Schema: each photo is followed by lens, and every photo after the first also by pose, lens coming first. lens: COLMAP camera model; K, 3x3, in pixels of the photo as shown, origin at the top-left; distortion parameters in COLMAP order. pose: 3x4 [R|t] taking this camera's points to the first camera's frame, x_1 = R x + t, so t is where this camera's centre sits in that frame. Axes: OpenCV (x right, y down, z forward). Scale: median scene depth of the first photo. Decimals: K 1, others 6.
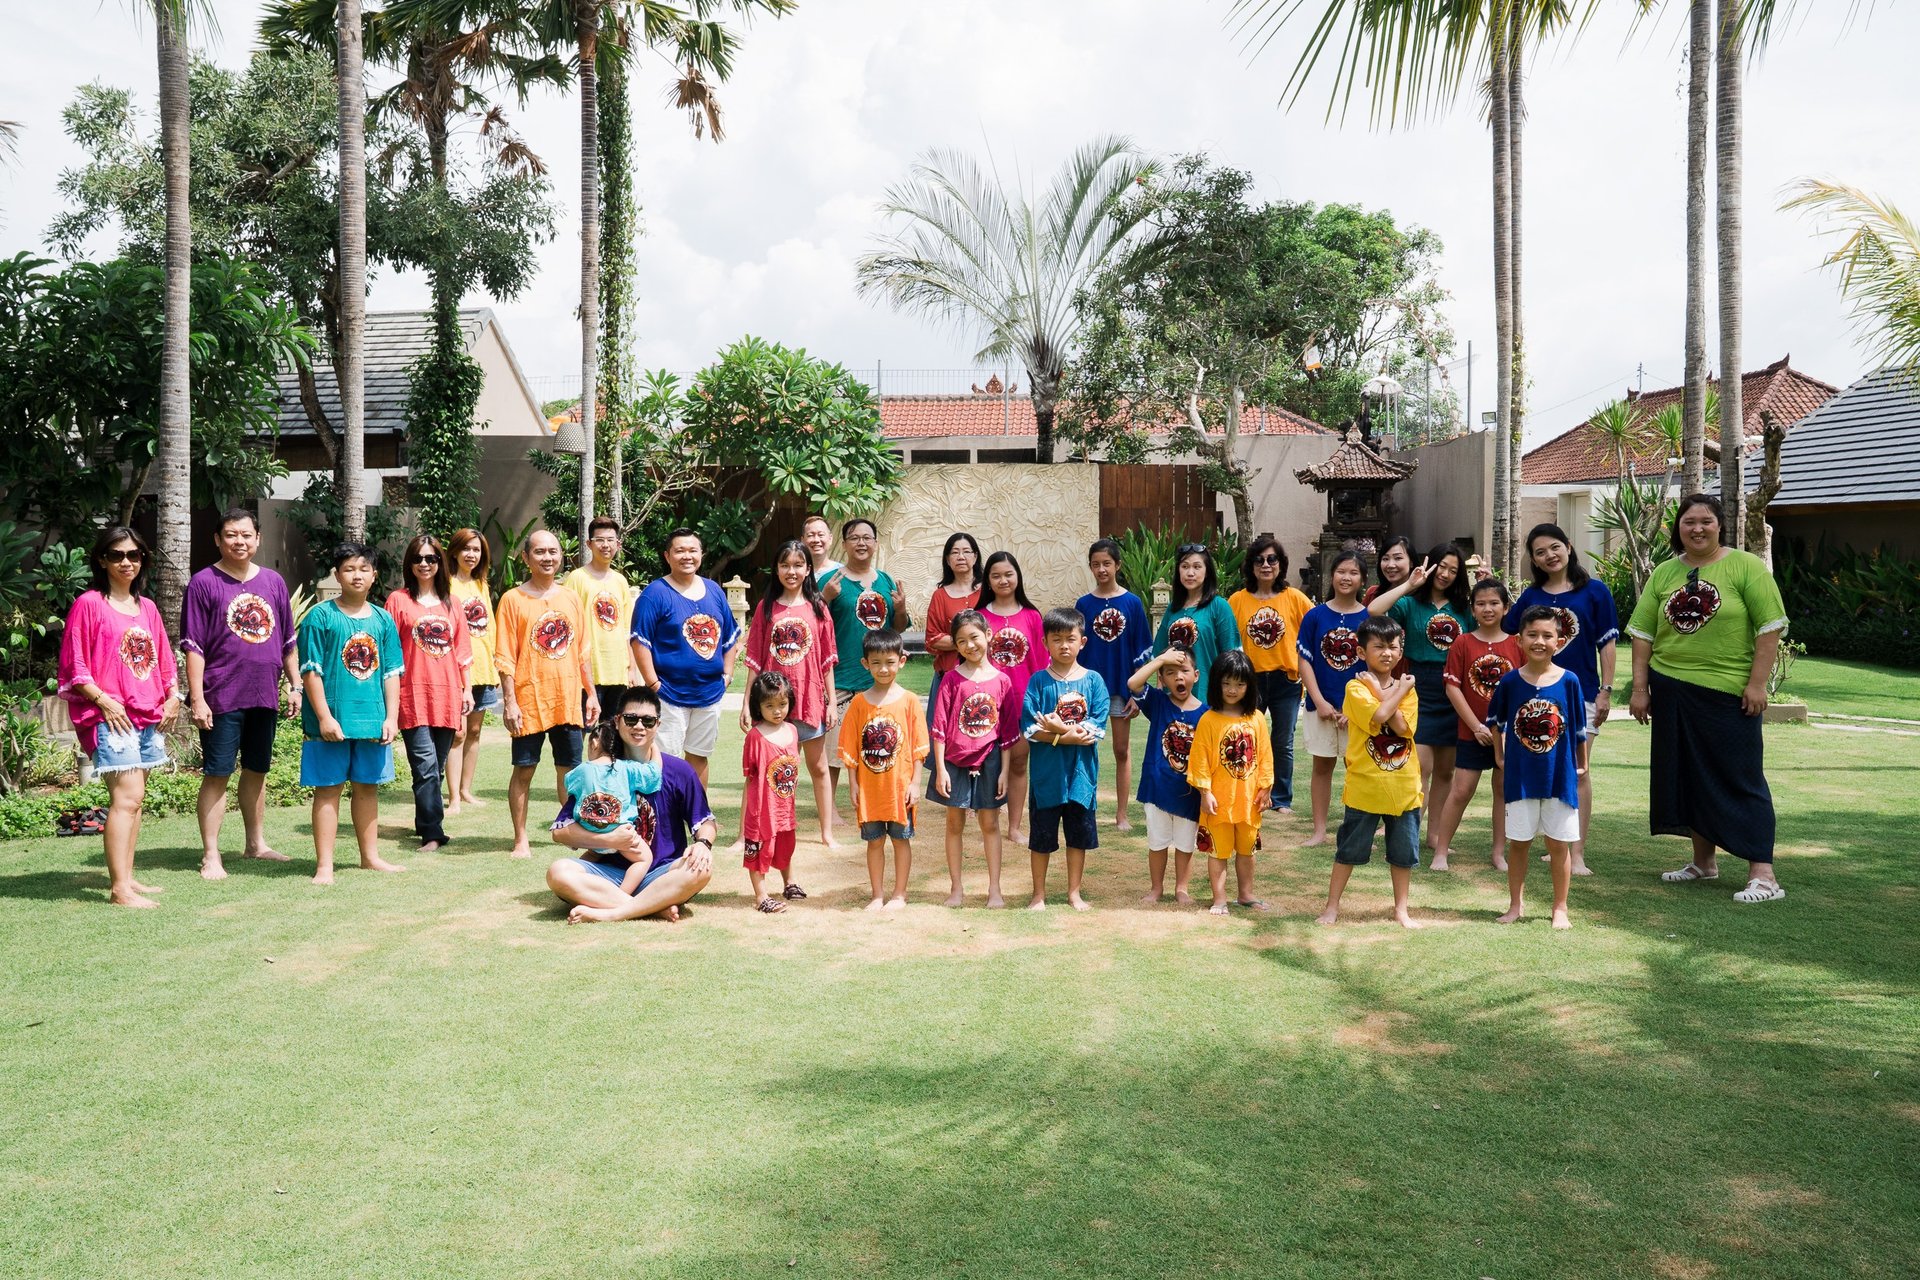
lens RADIAL K [[1554.3, 0, 960.0], [0, 1554.3, 640.0], [0, 0, 1]] dist [-0.075412, 0.016630]
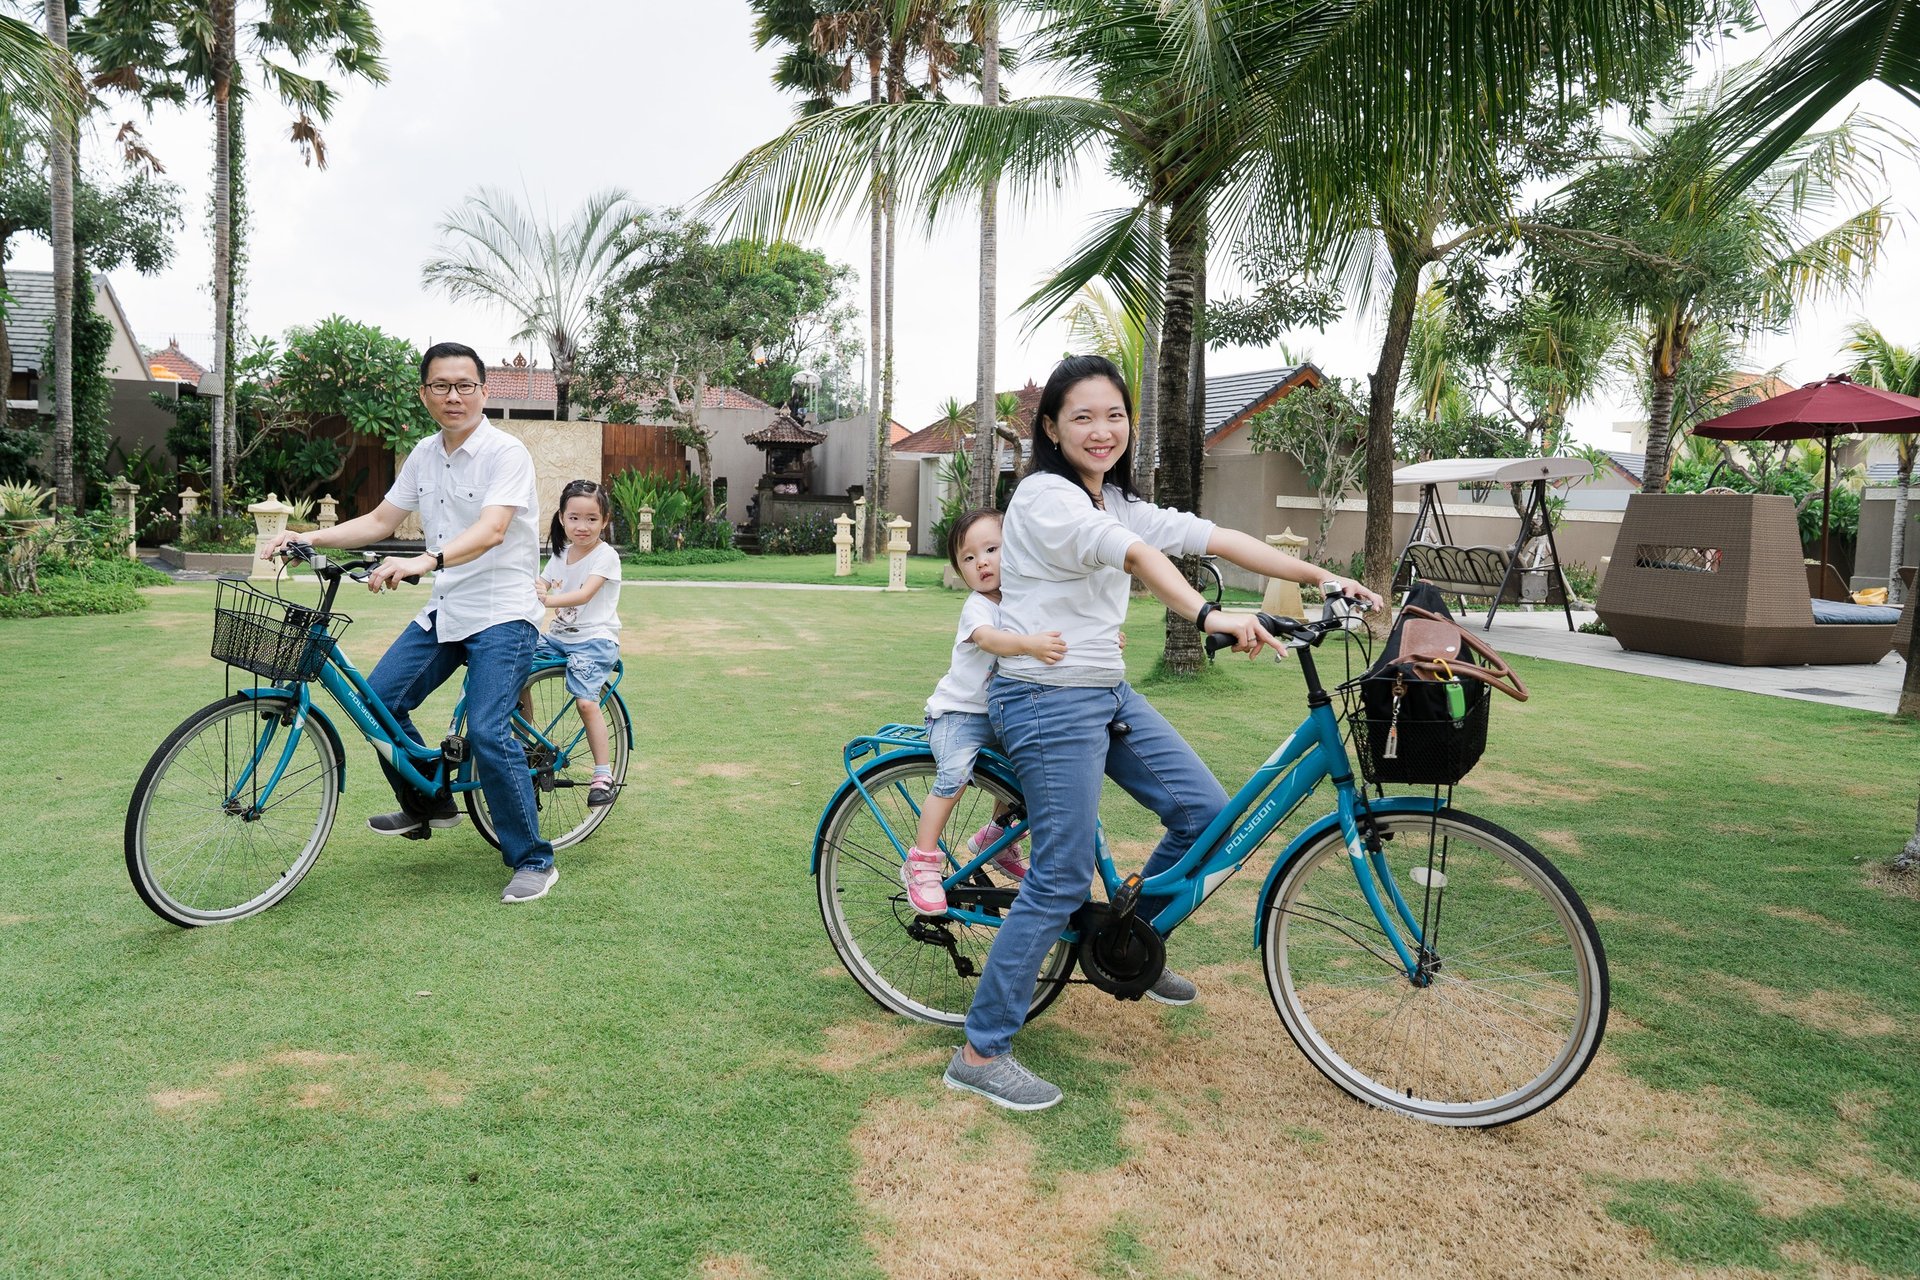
lens RADIAL K [[1554.3, 0, 960.0], [0, 1554.3, 640.0], [0, 0, 1]] dist [-0.075412, 0.016630]
pose [[0.947655, 0.007850, 0.319199, -0.047252], [-0.013085, 0.999813, 0.014259, 0.056712], [-0.319027, -0.017689, 0.947580, -0.417115]]
